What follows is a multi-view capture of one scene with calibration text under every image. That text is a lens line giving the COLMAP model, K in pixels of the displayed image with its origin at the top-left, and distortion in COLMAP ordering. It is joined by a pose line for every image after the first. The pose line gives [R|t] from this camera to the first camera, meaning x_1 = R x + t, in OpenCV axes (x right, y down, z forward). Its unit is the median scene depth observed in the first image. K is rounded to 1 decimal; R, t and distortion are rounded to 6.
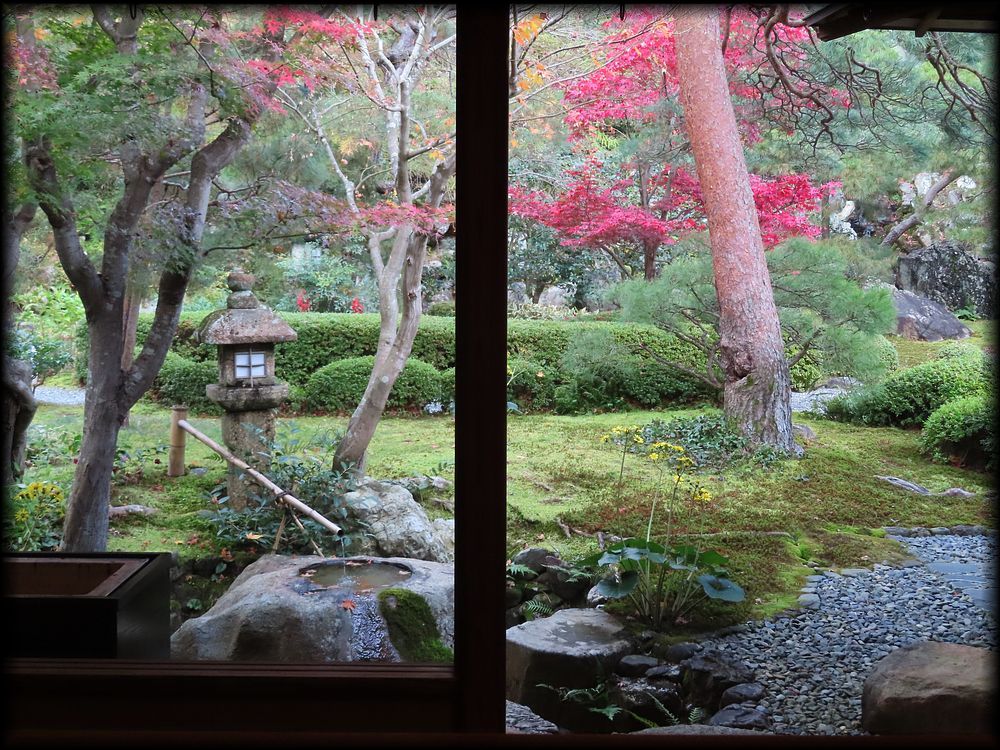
lens RADIAL K [[1265.9, 0, 500.0], [0, 1265.9, 365.4], [0, 0, 1]] dist [0.021916, 0.000000]
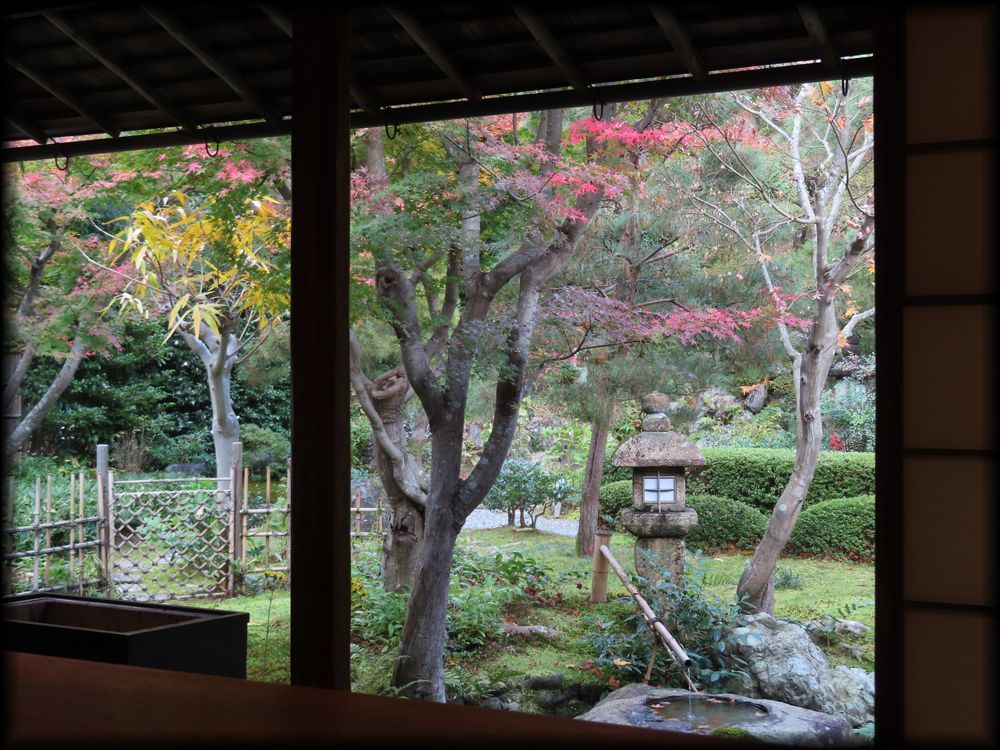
lens RADIAL K [[1346.5, 0, 505.9], [0, 1346.5, 373.5], [0, 0, 1]] dist [0.020140, 0.000000]
pose [[0.901253, -0.007056, -0.433237, 0.159571], [-0.039059, 0.994474, -0.097451, 0.018179], [0.431530, 0.104750, 0.895996, 0.019267]]
